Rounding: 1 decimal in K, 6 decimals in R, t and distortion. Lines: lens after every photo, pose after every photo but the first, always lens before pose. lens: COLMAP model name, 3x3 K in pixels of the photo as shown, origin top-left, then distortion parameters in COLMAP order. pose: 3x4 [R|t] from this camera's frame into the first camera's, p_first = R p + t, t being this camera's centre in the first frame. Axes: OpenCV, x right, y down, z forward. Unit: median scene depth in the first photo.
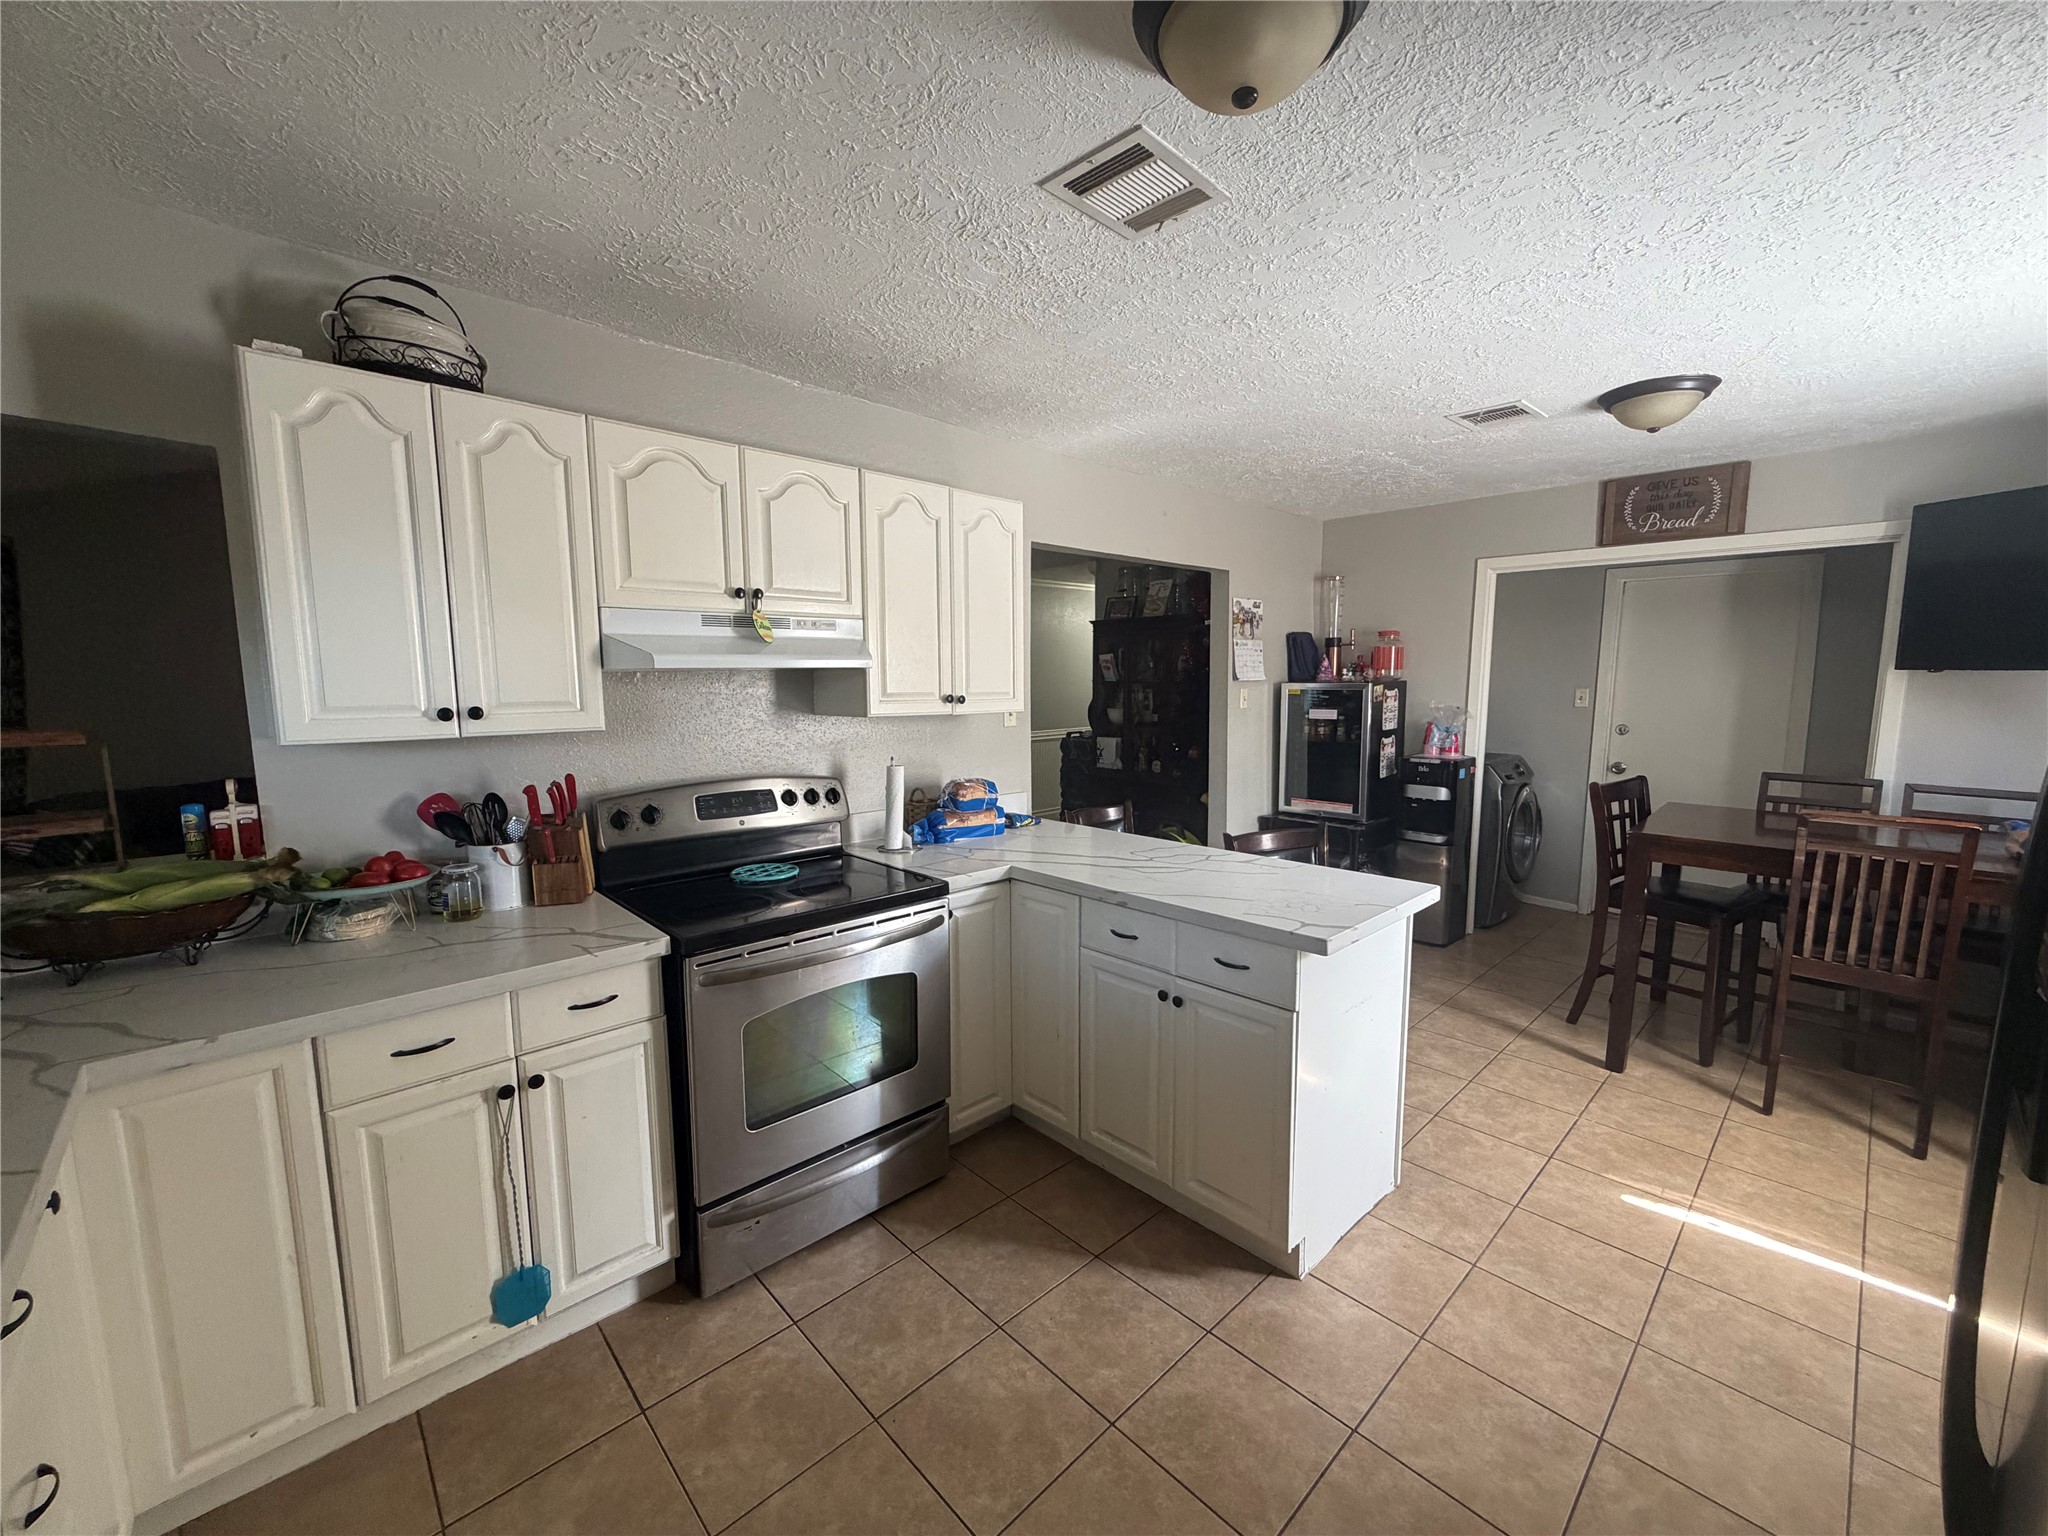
lens RADIAL K [[817.7, 0, 1018.4], [0, 817.7, 770.4], [0, 0, 1]] dist [0.001547, -0.000273]
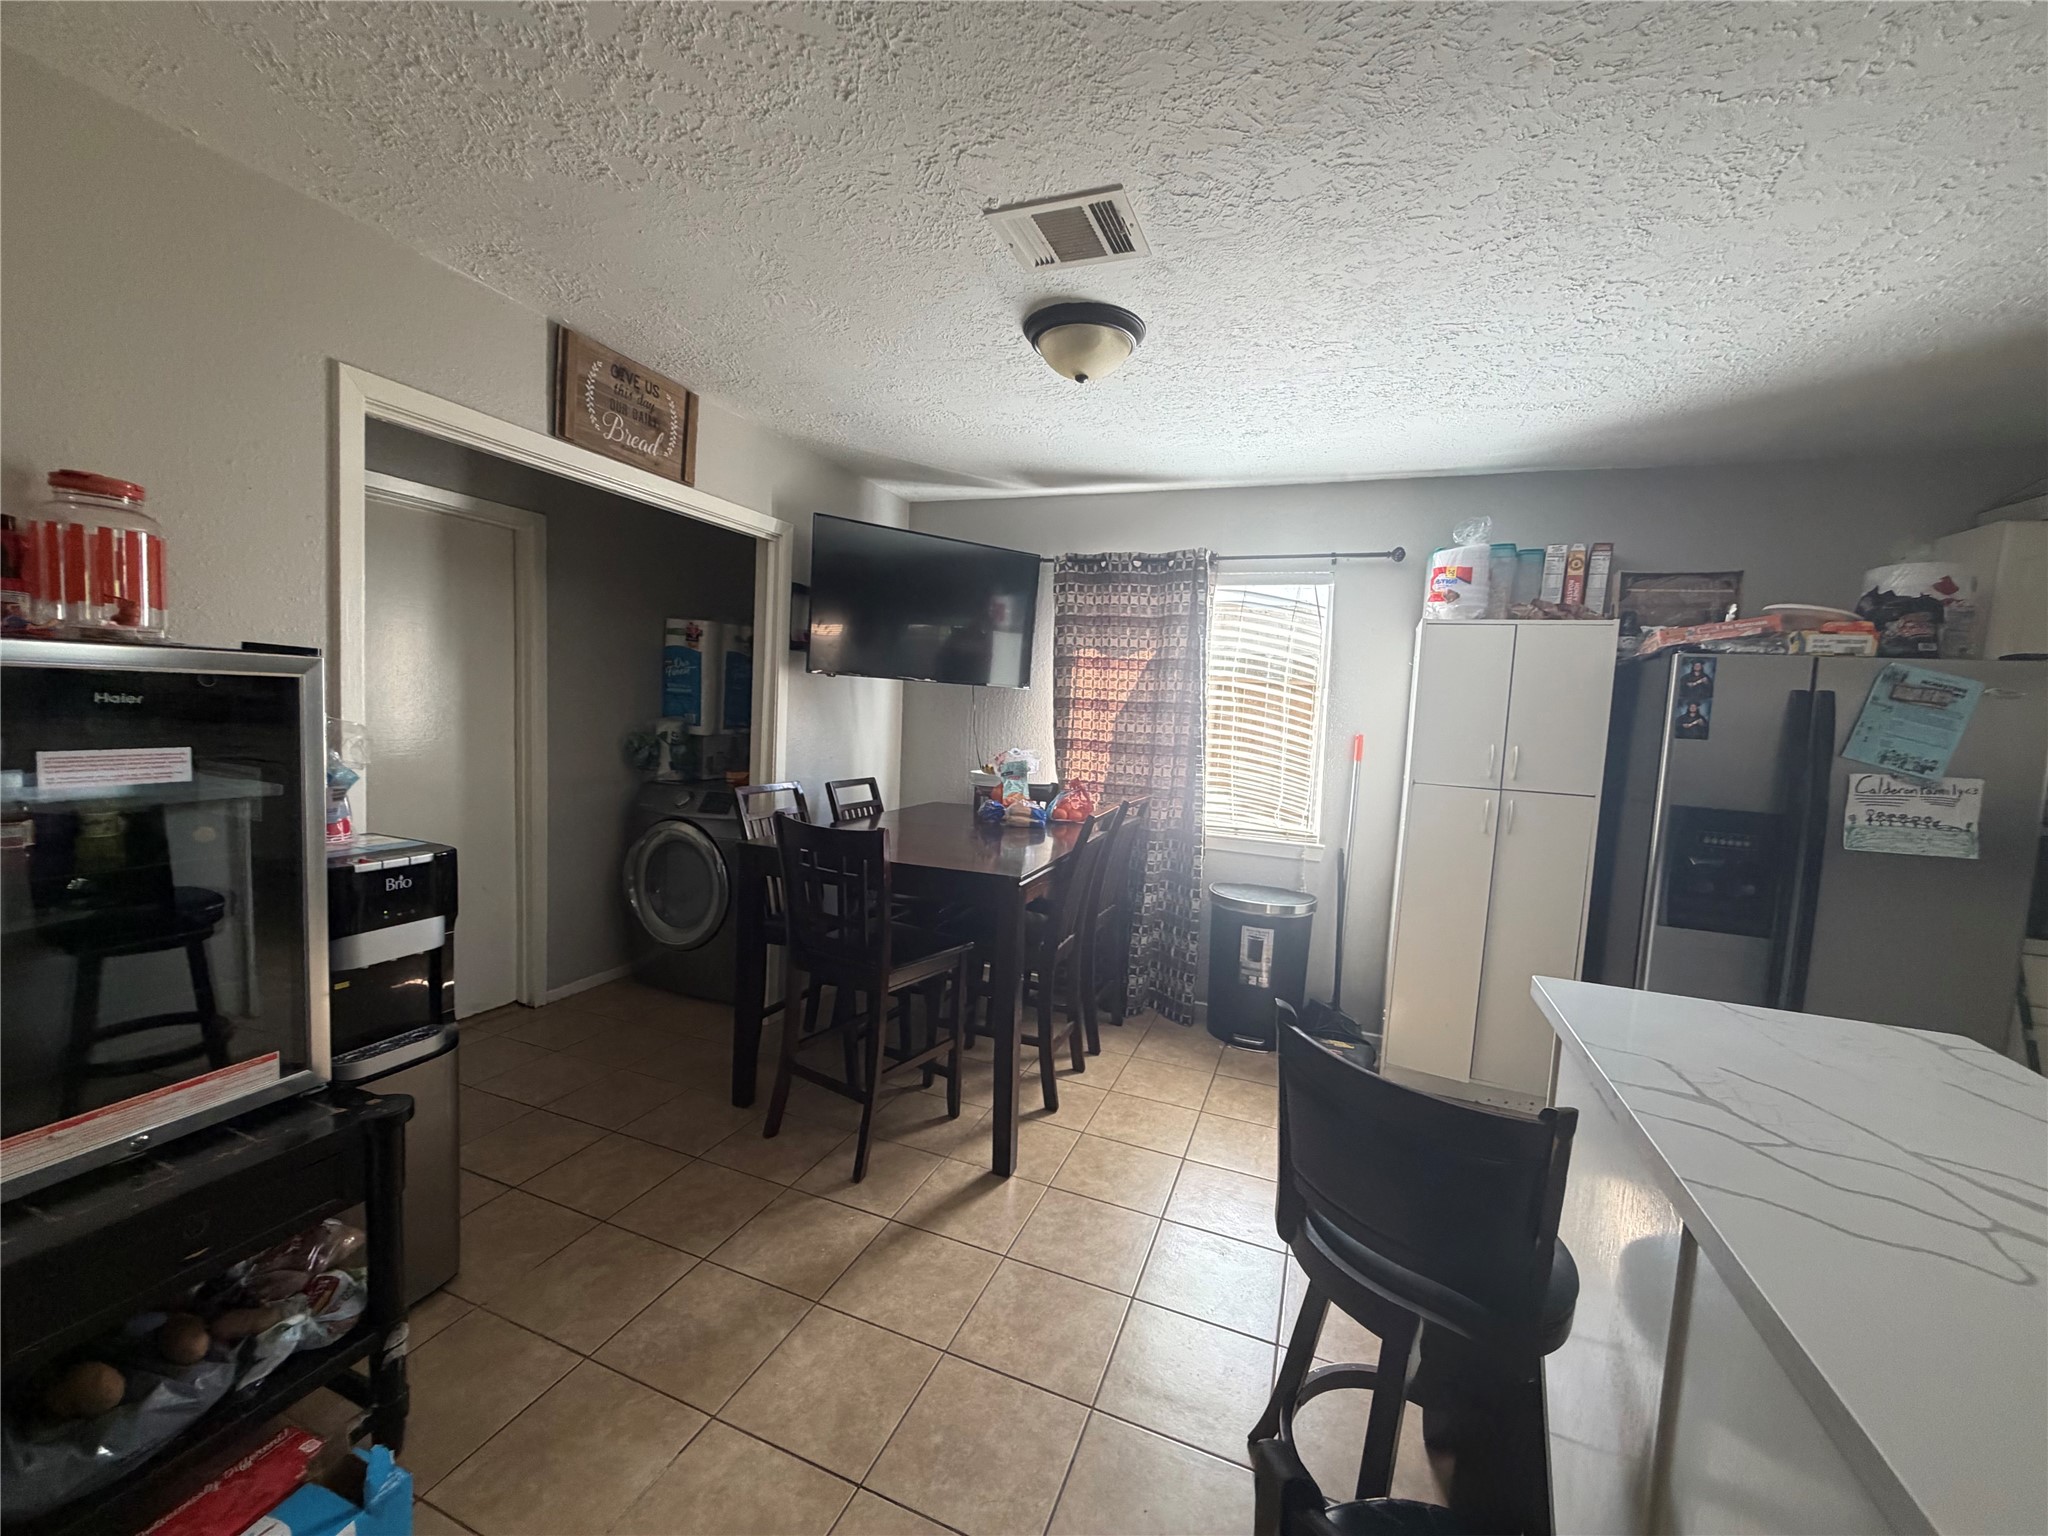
lens RADIAL K [[817.7, 0, 1018.4], [0, 817.7, 770.4], [0, 0, 1]] dist [0.001547, -0.000273]
pose [[-0.422609, -0.093126, 0.901515, 0.032919], [0.058159, 0.989870, 0.129517, -0.111832], [-0.904444, 0.107166, -0.412911, 1.124122]]
